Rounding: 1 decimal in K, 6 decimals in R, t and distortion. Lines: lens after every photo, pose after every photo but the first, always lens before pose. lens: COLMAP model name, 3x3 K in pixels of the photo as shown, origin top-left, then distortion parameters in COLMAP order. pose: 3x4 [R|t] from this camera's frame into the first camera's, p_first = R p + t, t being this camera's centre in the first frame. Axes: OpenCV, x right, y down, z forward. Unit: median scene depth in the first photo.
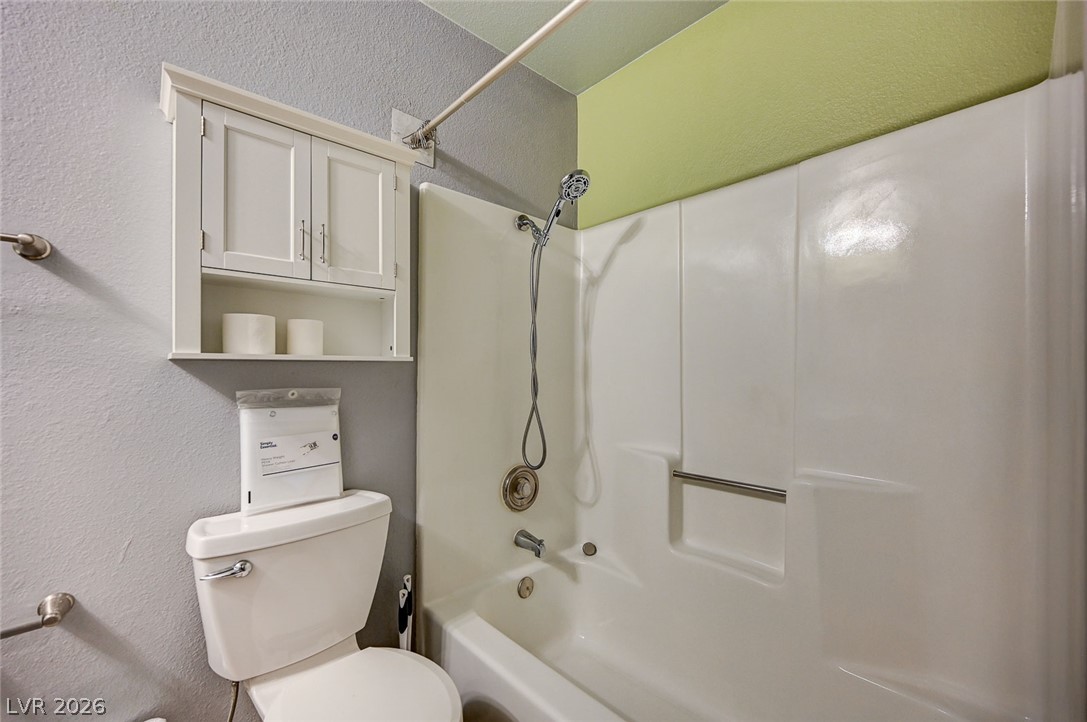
lens RADIAL K [[437.4, 0, 543.2], [0, 437.4, 366.8], [0, 0, 1]] dist [-0.002508, 0.001442]
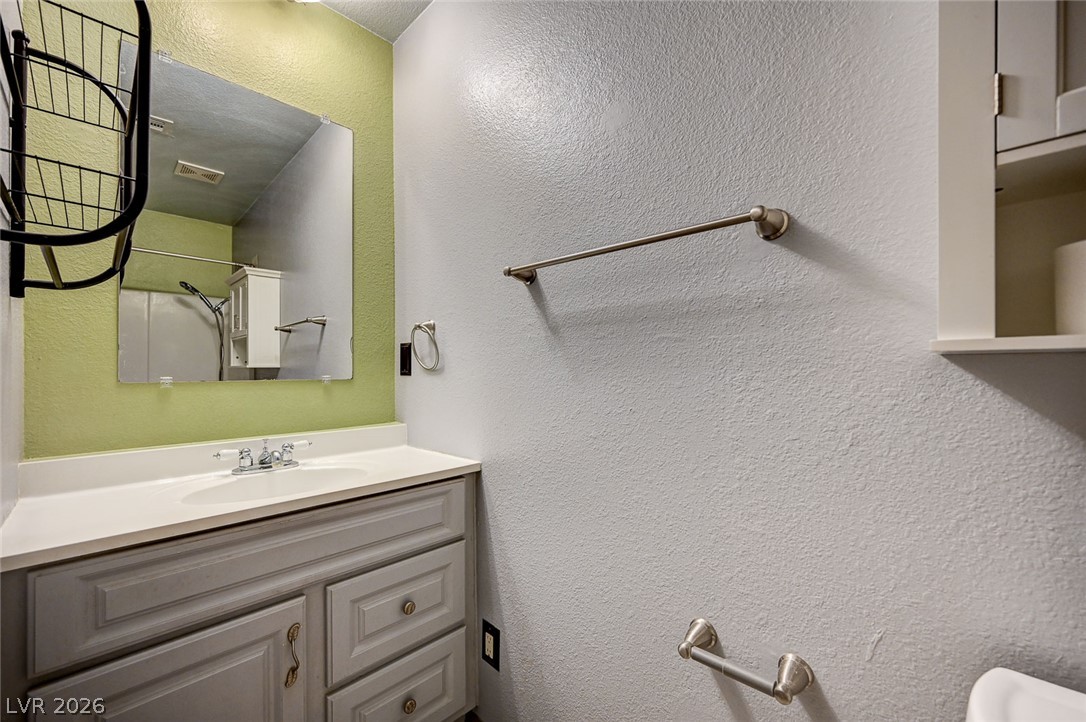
lens RADIAL K [[437.0, 0, 542.1], [0, 437.0, 368.3], [0, 0, 1]] dist [-0.002508, 0.001442]
pose [[0.056625, -0.002833, -0.998392, -0.343694], [0.001997, 0.999994, -0.002725, 0.001949], [0.998394, -0.001839, 0.056630, 0.487445]]
